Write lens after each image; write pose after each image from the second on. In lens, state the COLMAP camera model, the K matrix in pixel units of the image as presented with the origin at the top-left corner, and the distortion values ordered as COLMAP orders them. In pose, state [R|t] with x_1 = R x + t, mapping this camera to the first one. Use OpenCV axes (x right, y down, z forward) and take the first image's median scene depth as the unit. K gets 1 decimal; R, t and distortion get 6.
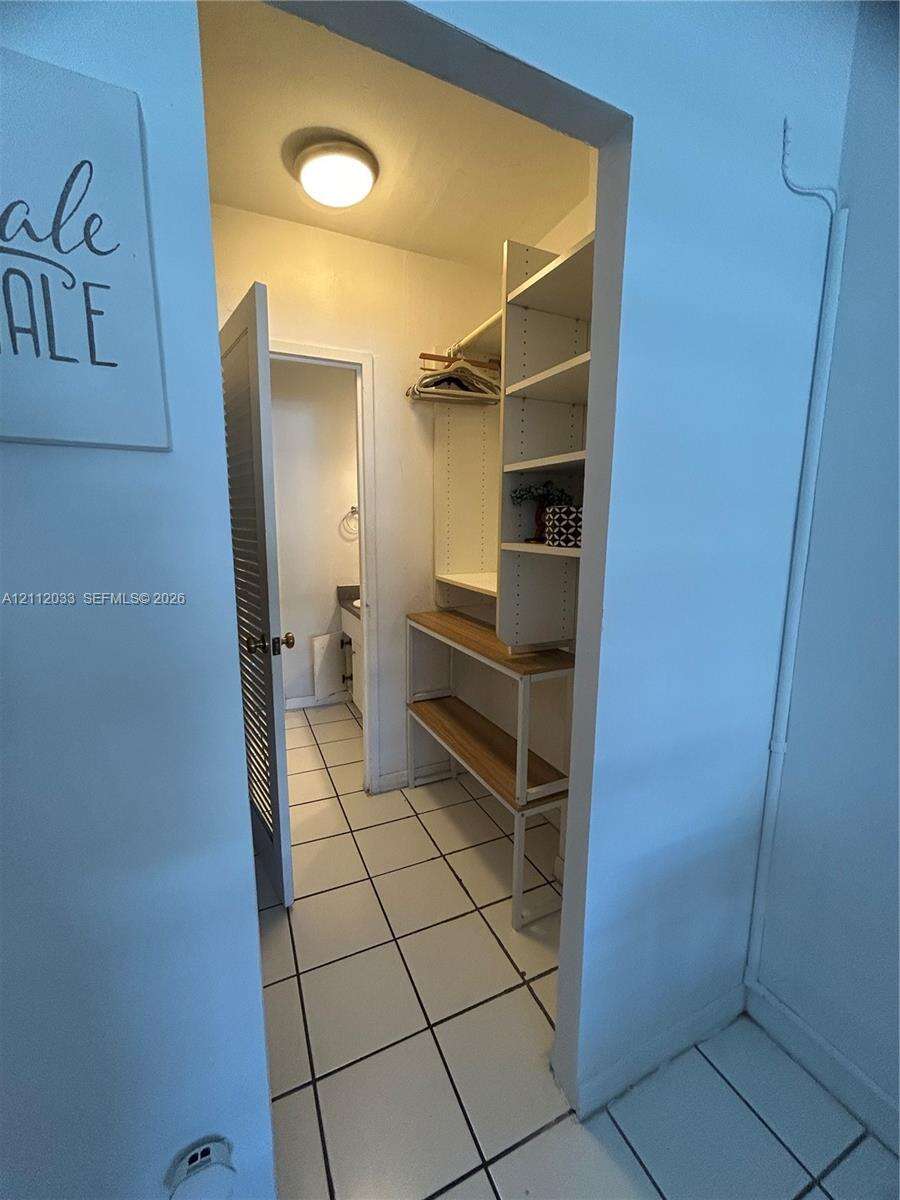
lens RADIAL K [[485.4, 0, 452.6], [0, 485.4, 600.4], [0, 0, 1]] dist [0.001087, 0.000099]
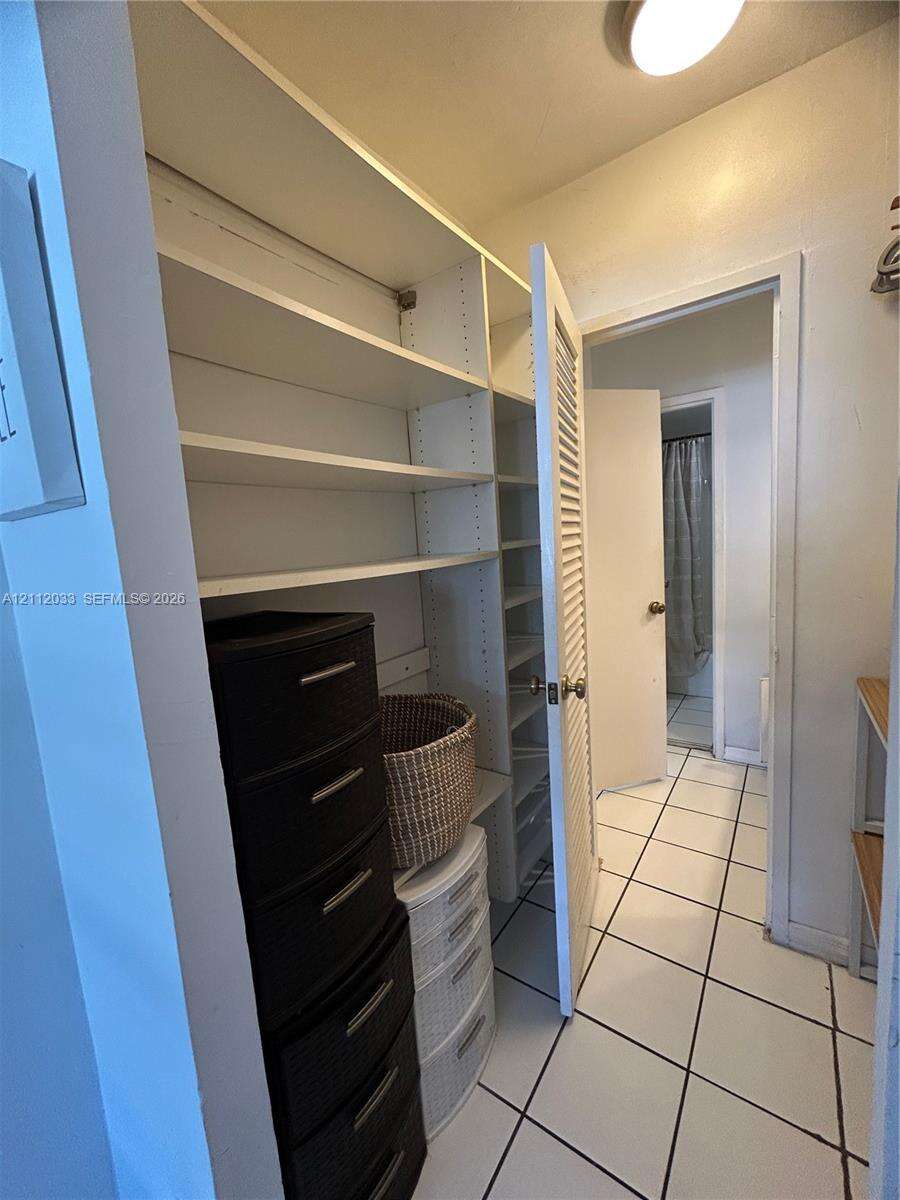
lens RADIAL K [[485.4, 0, 452.3], [0, 485.4, 595.4], [0, 0, 1]] dist [0.001087, 0.000099]
pose [[0.504855, 0.066236, -0.860659, 0.220787], [-0.070461, 0.996887, 0.035388, -0.079785], [0.860324, 0.042777, 0.507950, 0.420820]]
